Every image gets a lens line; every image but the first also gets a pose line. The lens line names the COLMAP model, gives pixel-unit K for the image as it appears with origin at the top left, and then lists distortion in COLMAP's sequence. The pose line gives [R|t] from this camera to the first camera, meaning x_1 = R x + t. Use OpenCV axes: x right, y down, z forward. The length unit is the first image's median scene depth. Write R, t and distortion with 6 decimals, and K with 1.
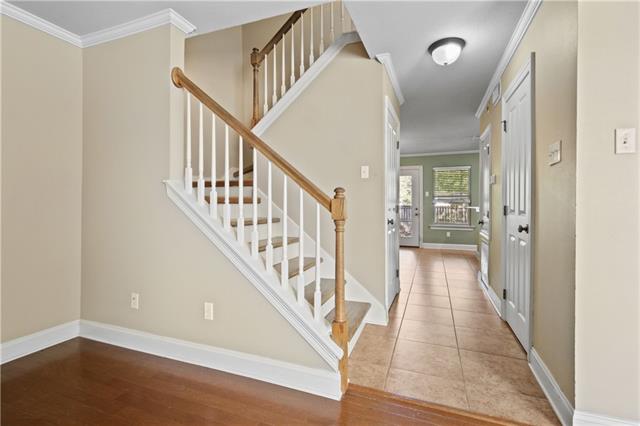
lens RADIAL K [[301.2, 0, 319.2], [0, 301.2, 203.7], [0, 0, 1]] dist [-0.001970, -0.000410]
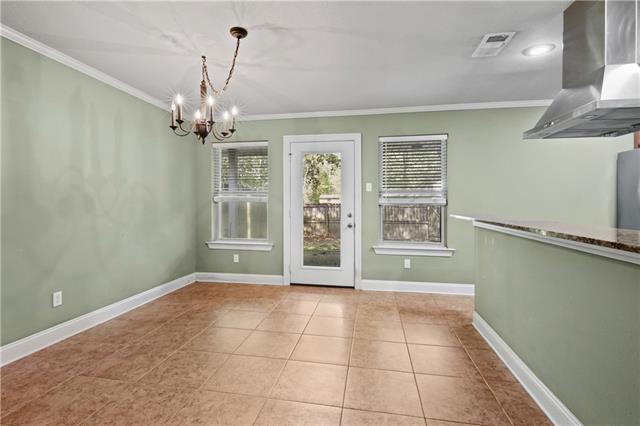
lens RADIAL K [[301.2, 0, 319.2], [0, 301.2, 203.7], [0, 0, 1]] dist [-0.001970, -0.000410]
pose [[0.982550, -0.006461, 0.185885, 0.175914], [0.004297, 0.999918, 0.012042, -0.010974], [-0.185947, -0.011033, 0.982498, 0.501428]]
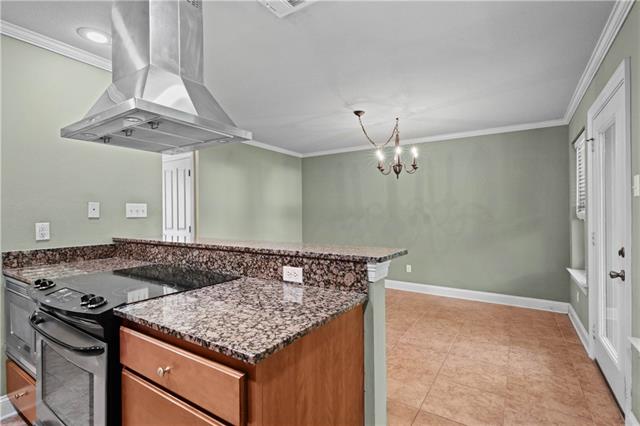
lens RADIAL K [[302.1, 0, 323.9], [0, 302.1, 215.7], [0, 0, 1]] dist [0.000424, -0.000452]
pose [[-0.203482, -0.002270, -0.979076, 0.636641], [0.007576, 0.999964, -0.003893, -0.013373], [0.979049, -0.008210, -0.203458, 0.856675]]
